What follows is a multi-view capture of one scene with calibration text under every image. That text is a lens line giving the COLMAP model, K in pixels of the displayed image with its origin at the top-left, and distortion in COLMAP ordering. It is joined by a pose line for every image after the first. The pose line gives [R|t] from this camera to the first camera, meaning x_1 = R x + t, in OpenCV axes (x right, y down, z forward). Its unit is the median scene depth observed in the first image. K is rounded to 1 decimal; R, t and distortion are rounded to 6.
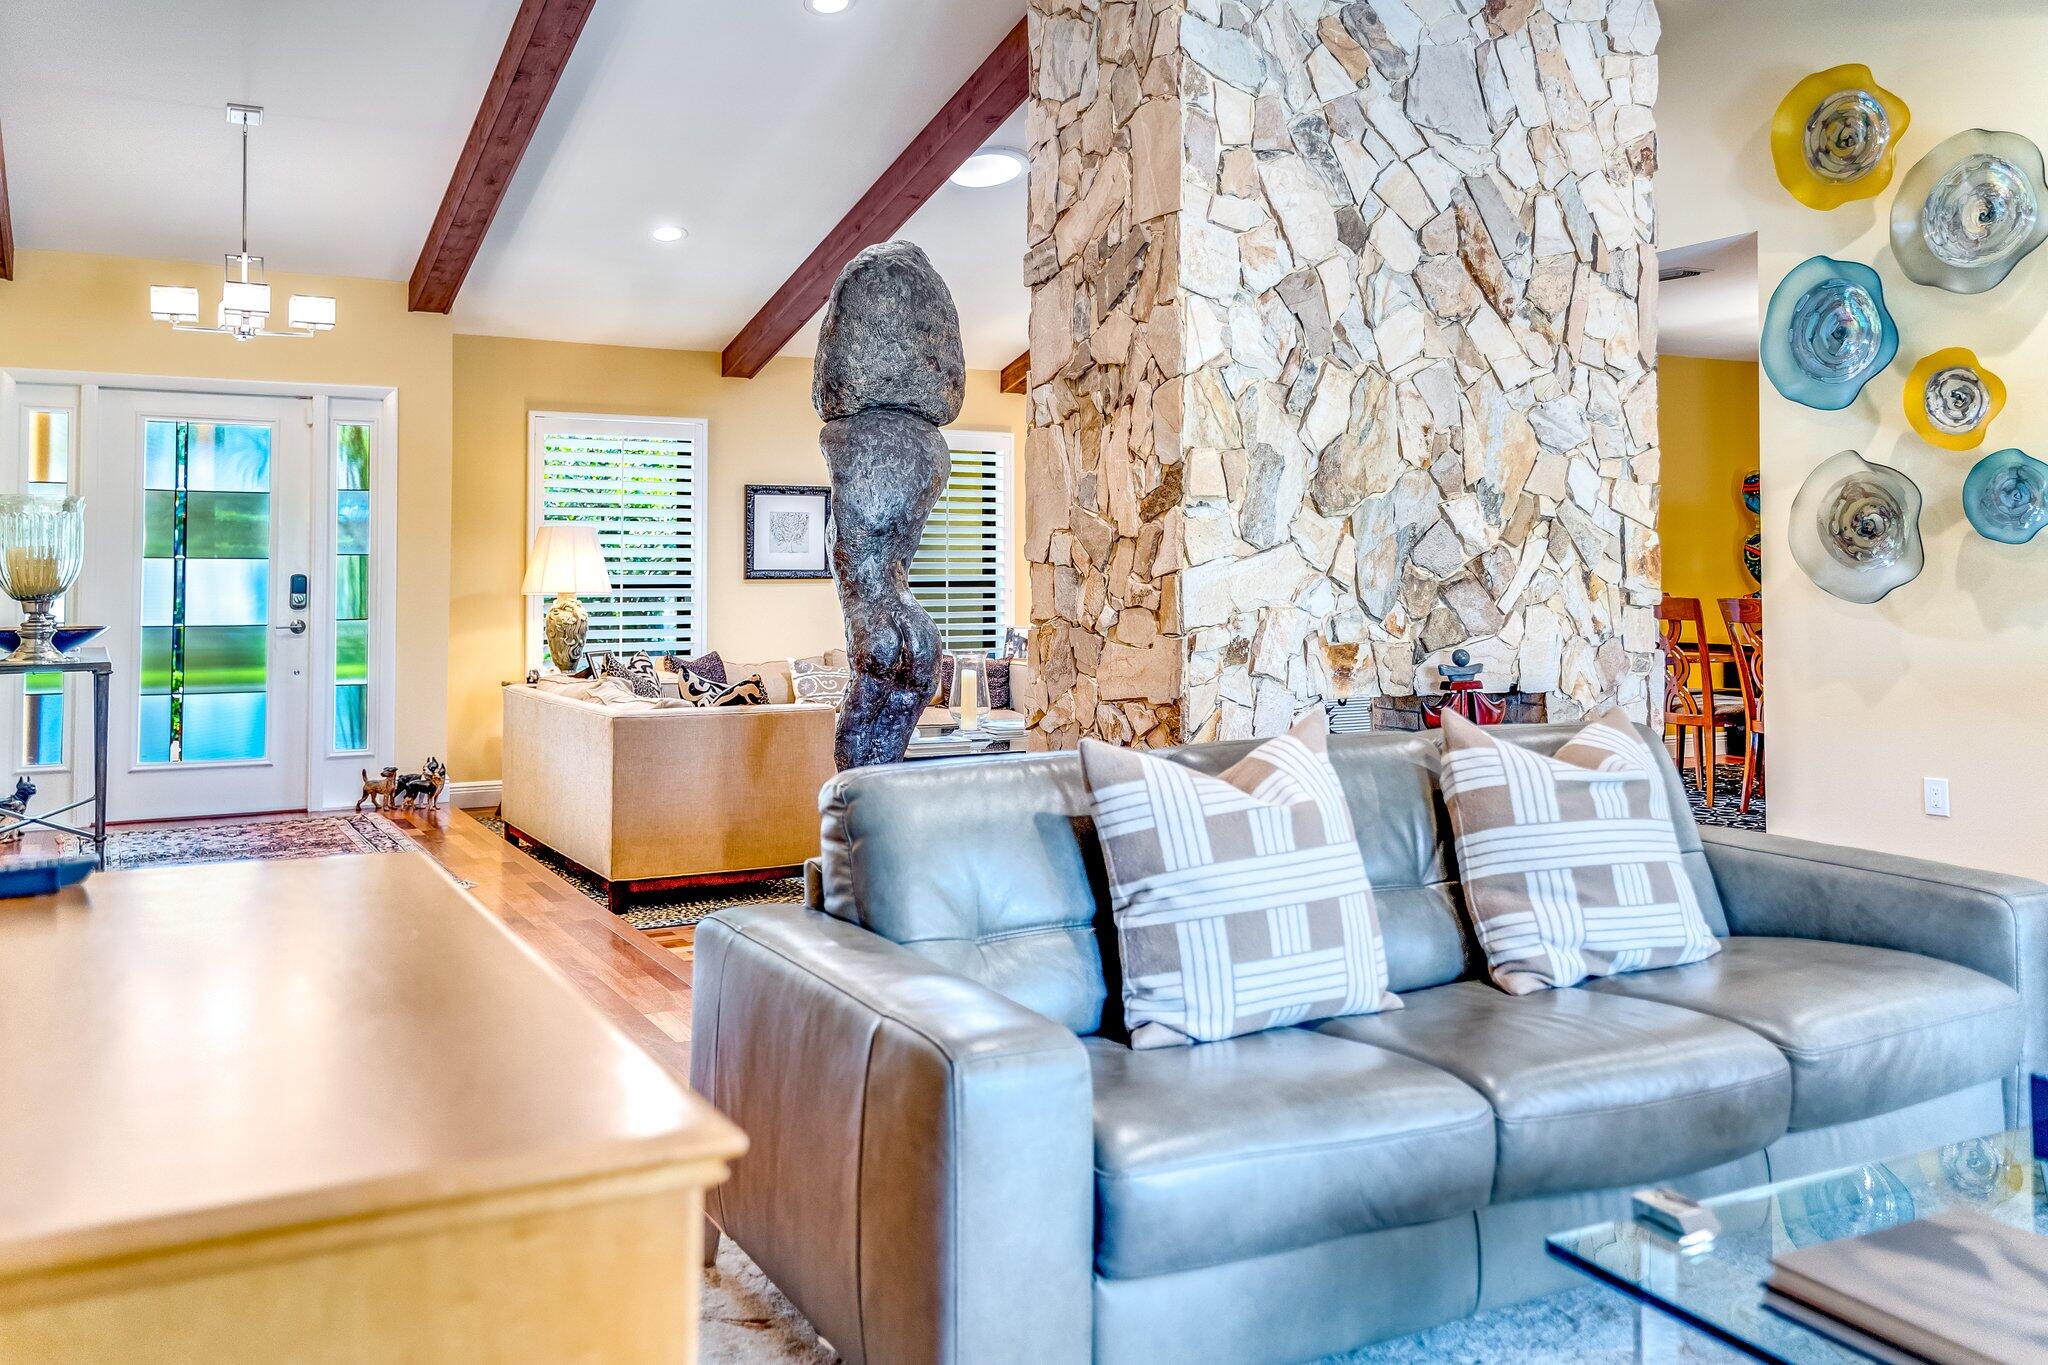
lens RADIAL K [[1650.5, 0, 1053.9], [0, 1650.5, 572.3], [0, 0, 1]] dist [0.012710, -0.000078]
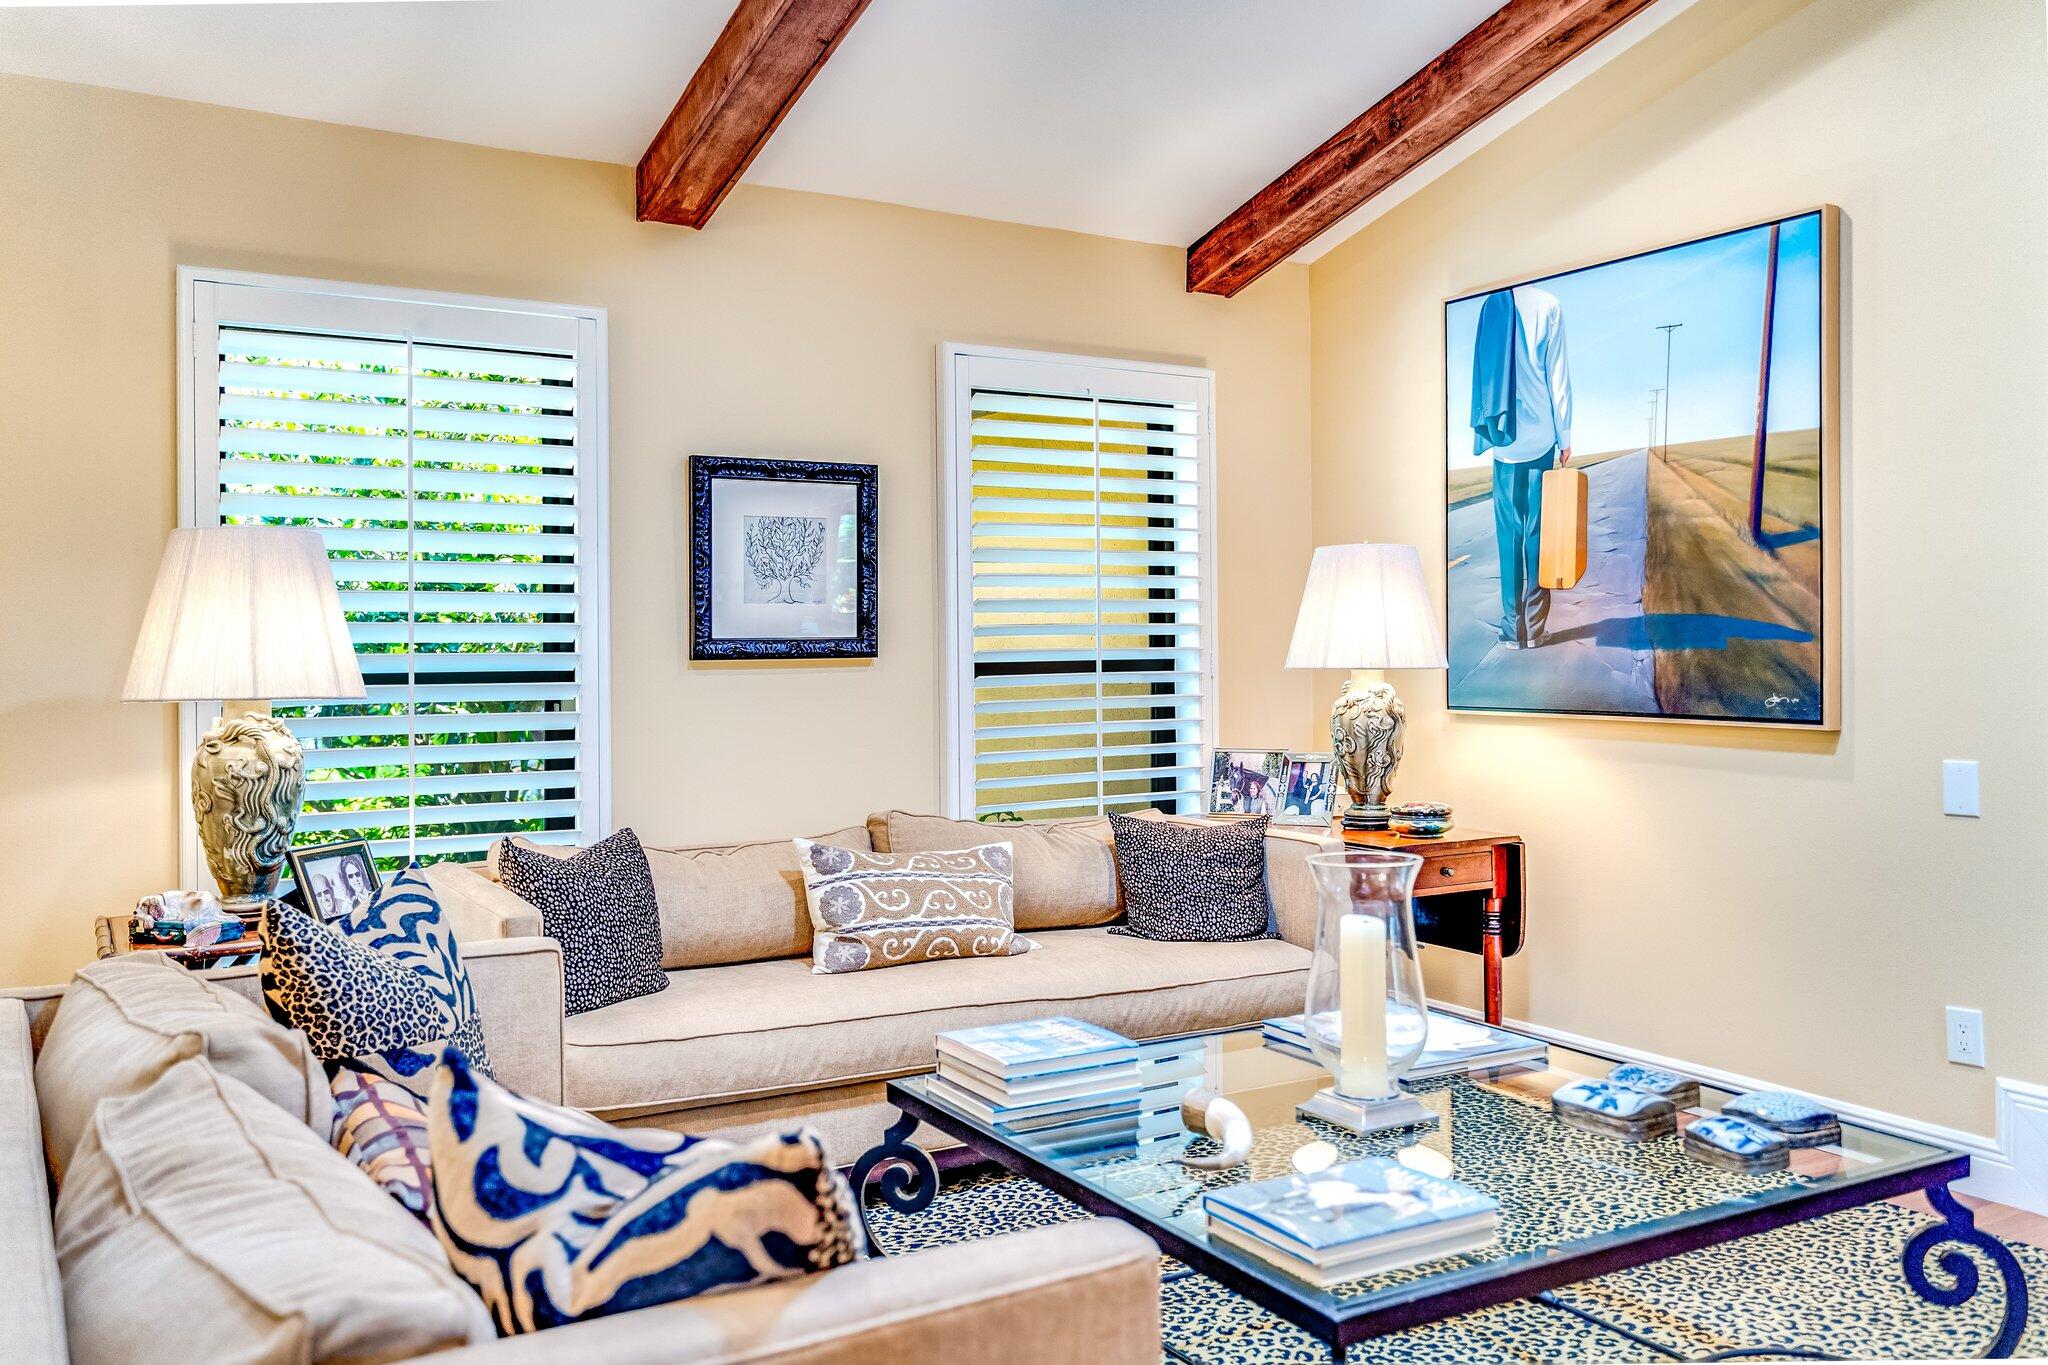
lens RADIAL K [[1650.5, 0, 1010.5], [0, 1650.5, 675.5], [0, 0, 1]] dist [0.012710, -0.000078]
pose [[0.999838, -0.009179, 0.015478, -0.106083], [0.008947, 0.999848, 0.014970, 0.002544], [-0.015613, -0.014829, 0.999768, 0.539494]]
